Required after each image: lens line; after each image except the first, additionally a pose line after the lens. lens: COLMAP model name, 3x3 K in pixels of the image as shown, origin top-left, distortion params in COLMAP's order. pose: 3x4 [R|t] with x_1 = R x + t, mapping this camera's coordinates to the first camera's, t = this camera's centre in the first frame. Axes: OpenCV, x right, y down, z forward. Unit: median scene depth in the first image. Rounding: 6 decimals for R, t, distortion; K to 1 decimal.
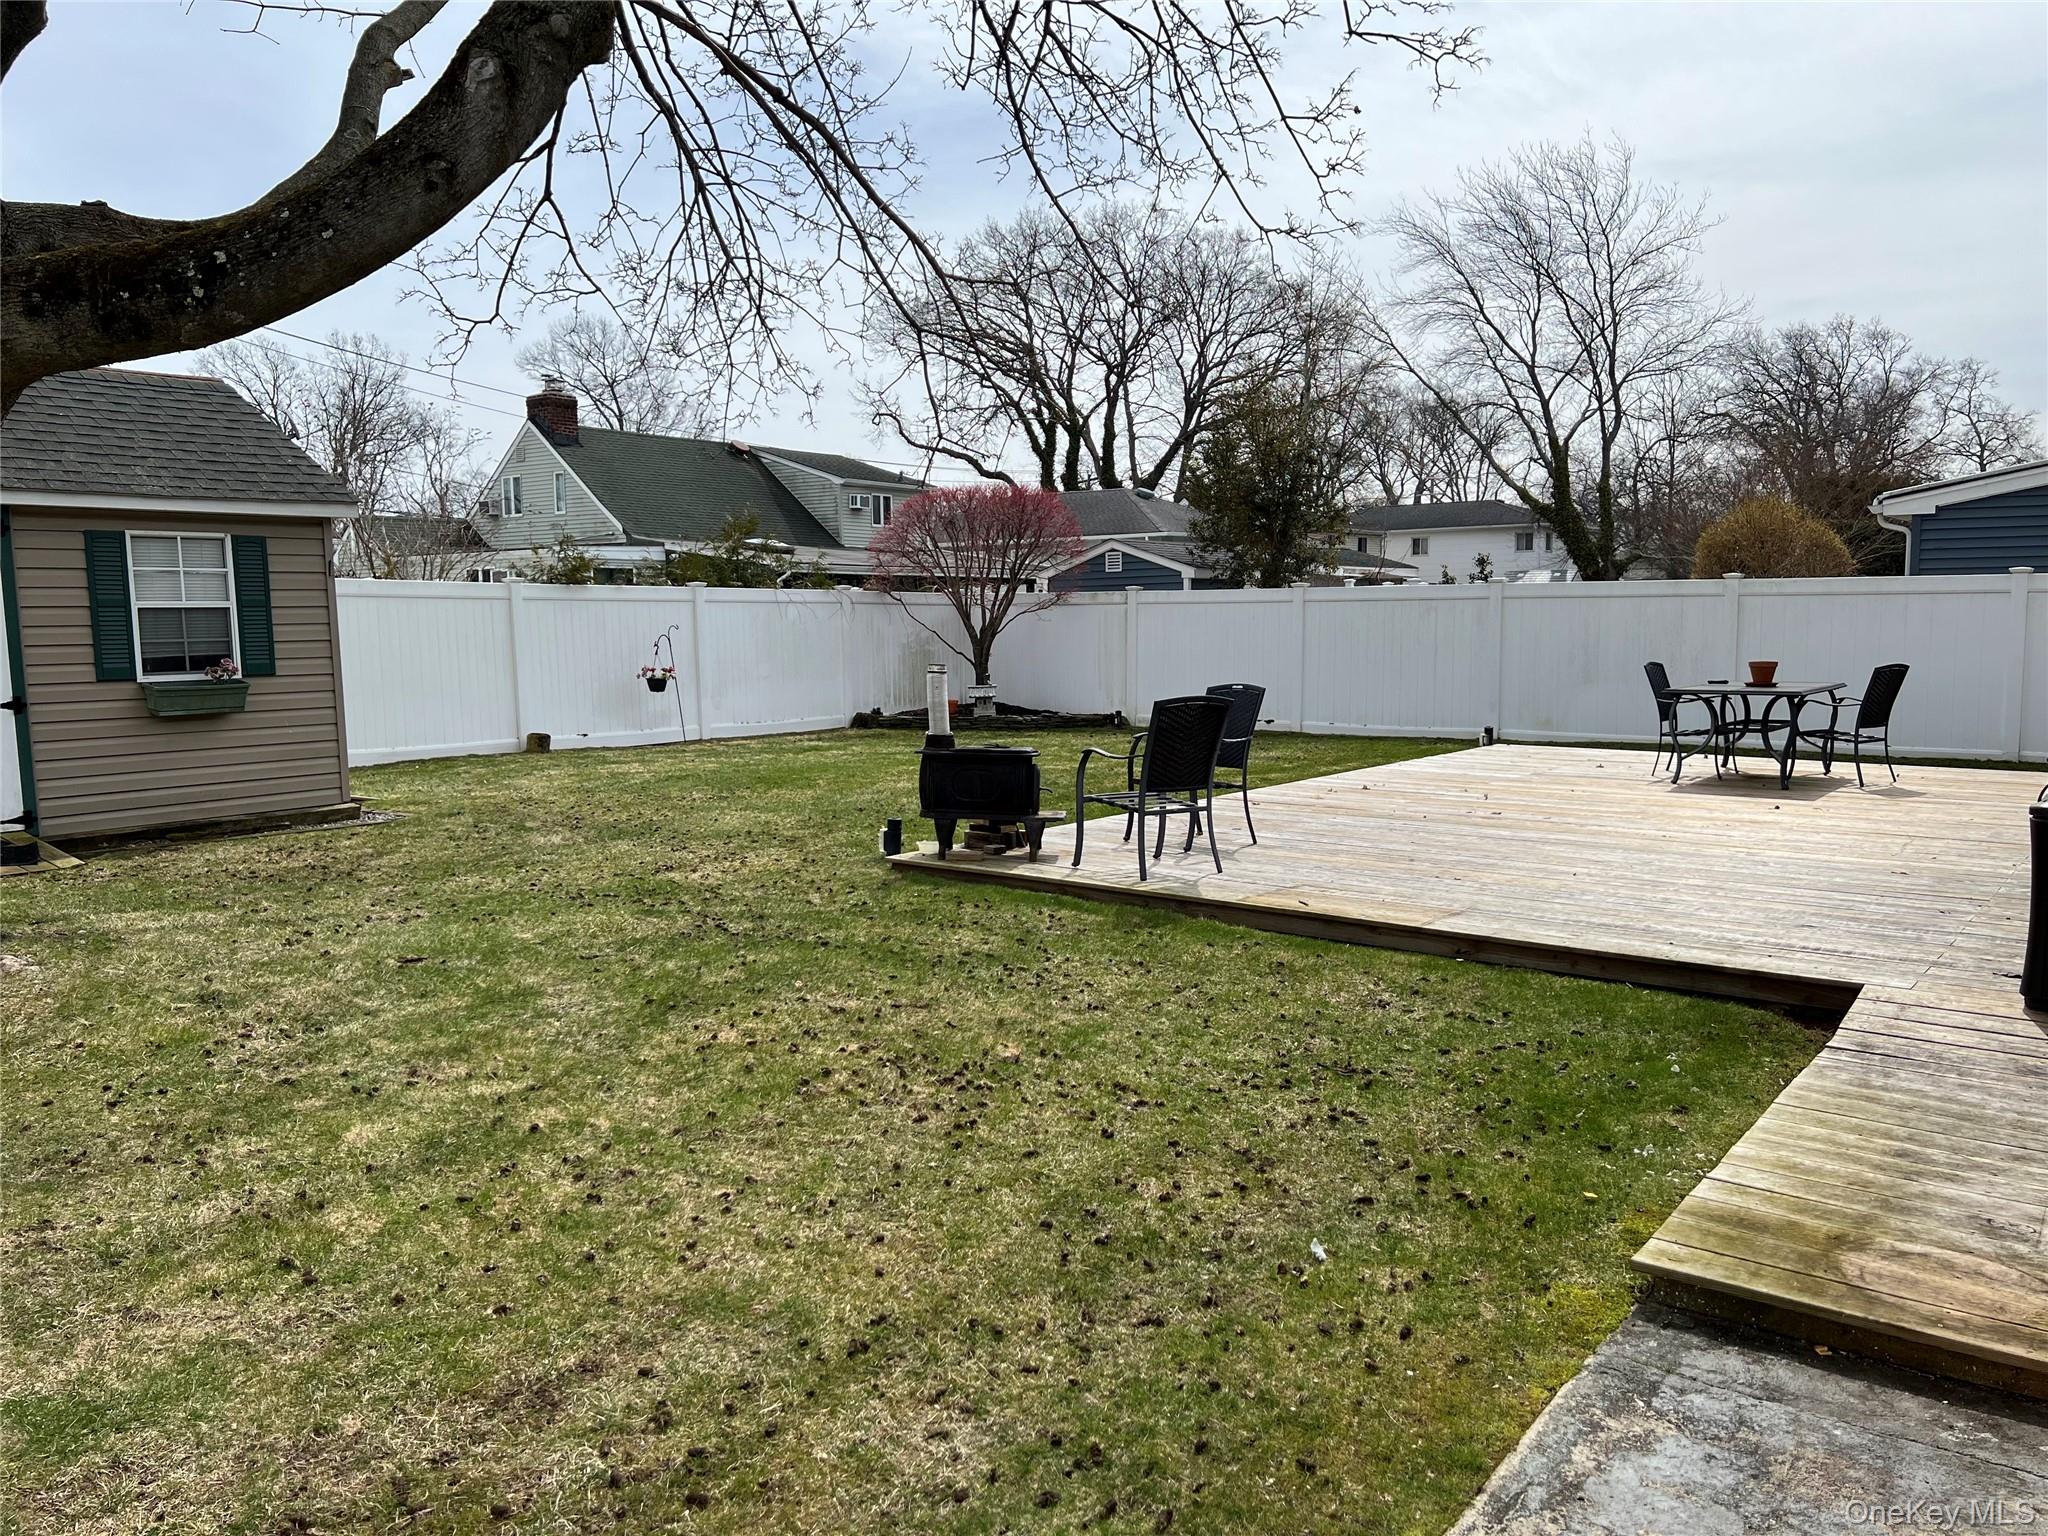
lens RADIAL K [[1521.9, 0, 1024.9], [0, 1521.9, 768.7], [0, 0, 1]] dist [0.013496, -0.001712]
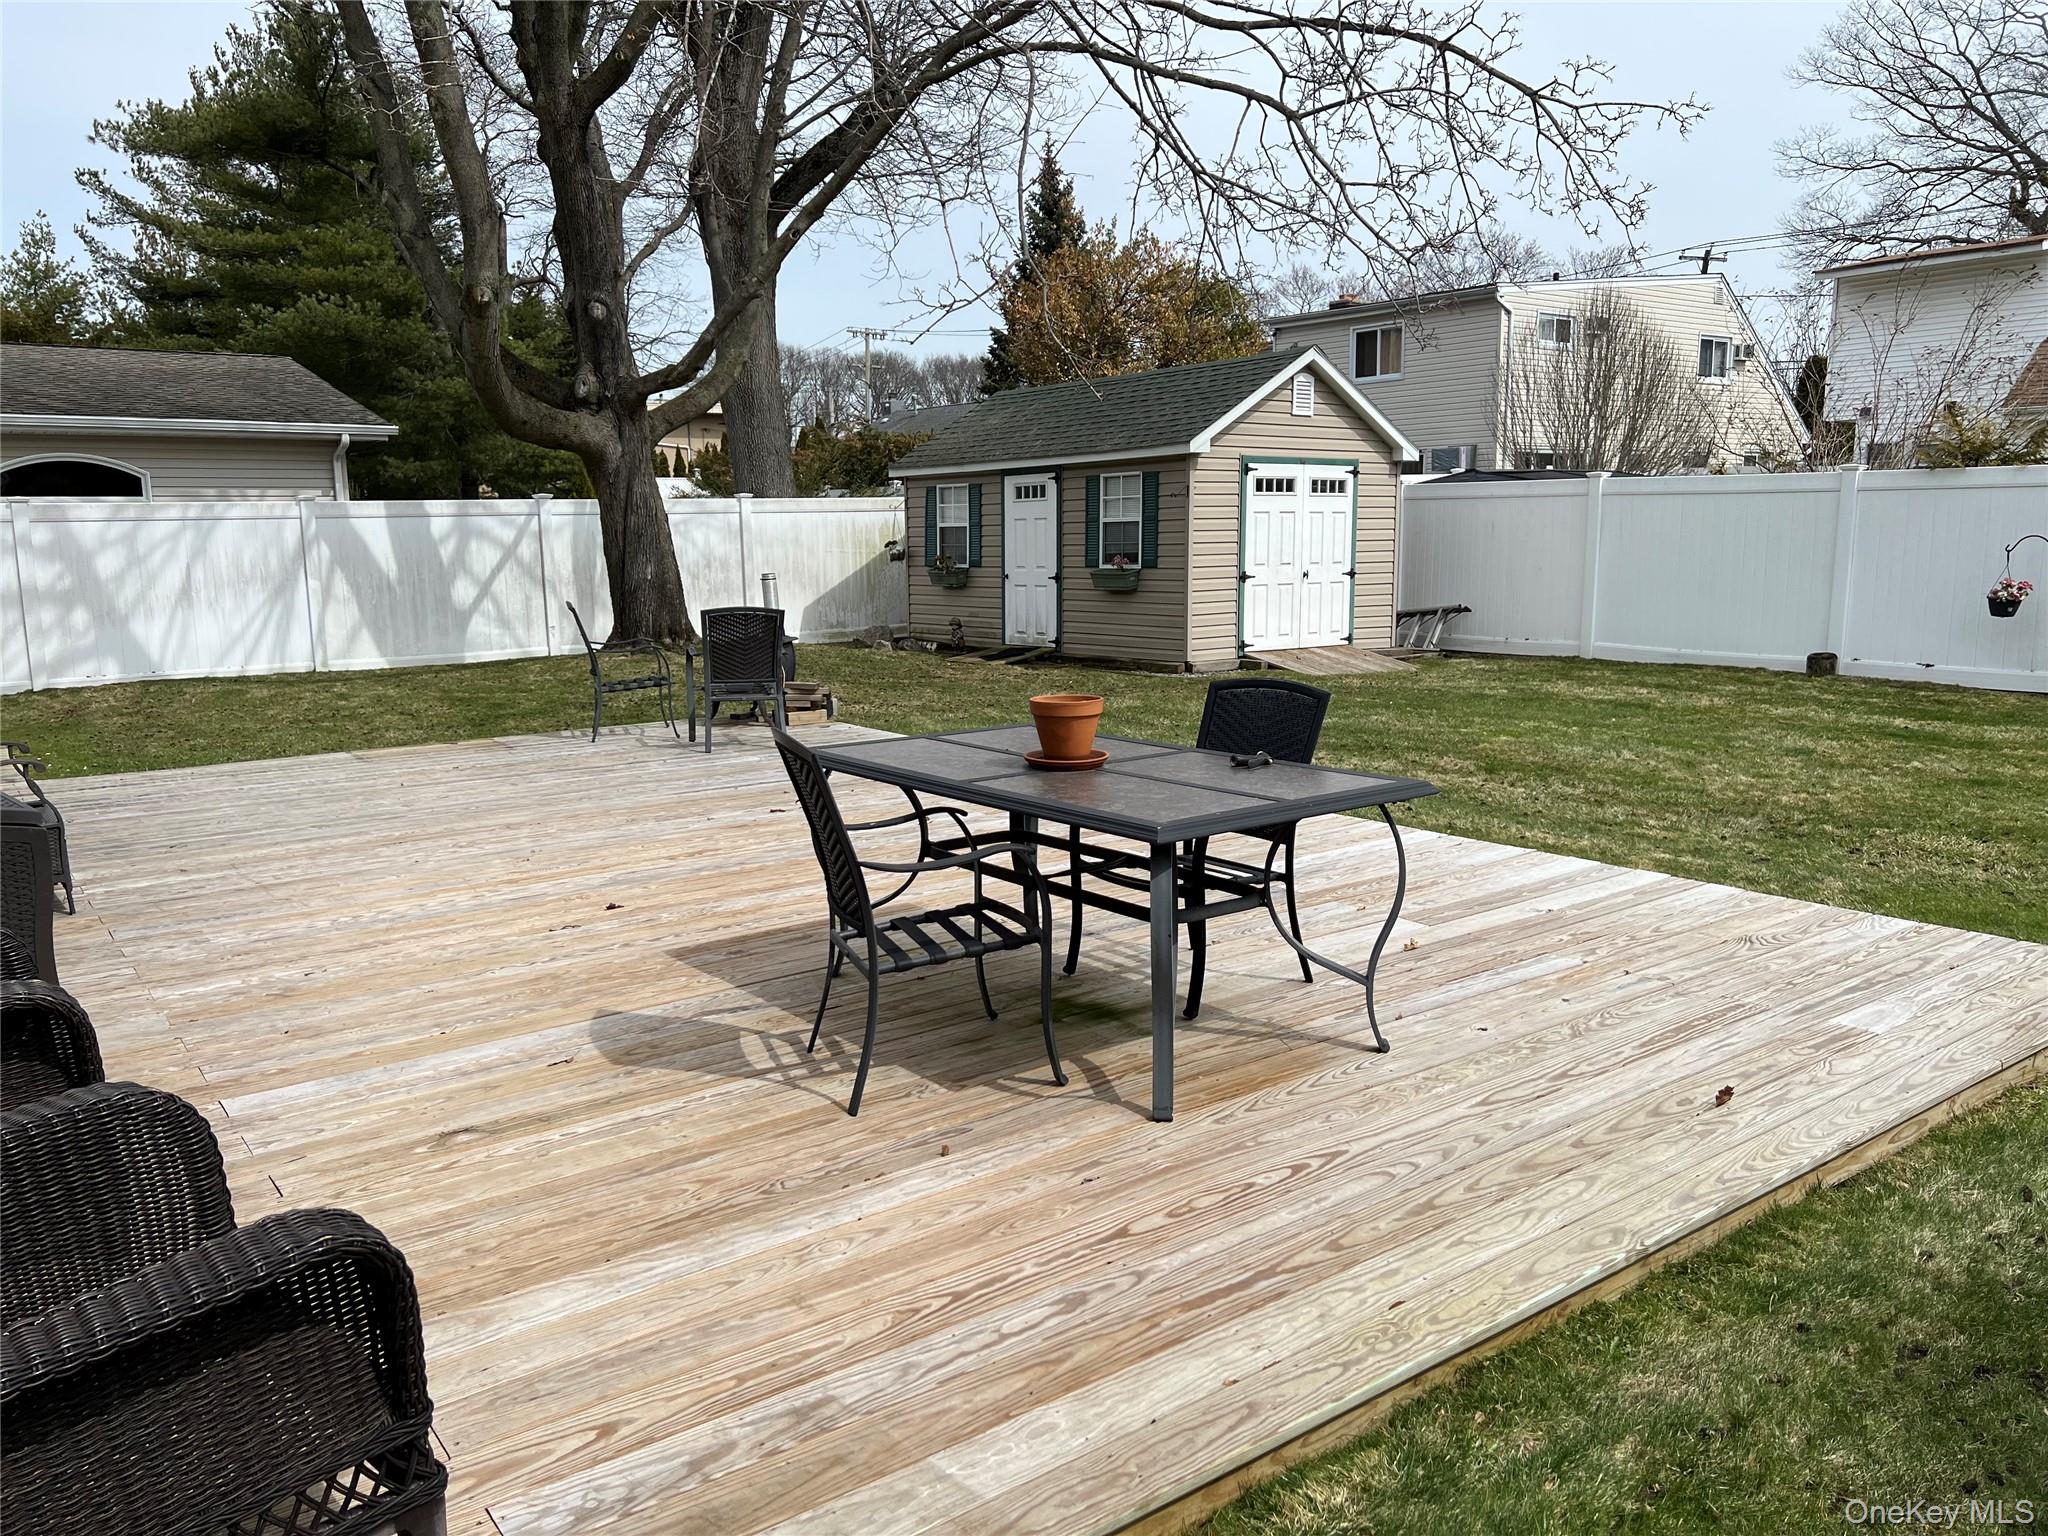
lens RADIAL K [[1521.9, 0, 1023.3], [0, 1521.9, 771.6], [0, 0, 1]] dist [0.013496, -0.001712]
pose [[-0.260862, 0.168605, -0.950539, 1.023013], [-0.073524, 0.978301, 0.193707, -0.152341], [0.962572, 0.120418, -0.242804, 1.331879]]
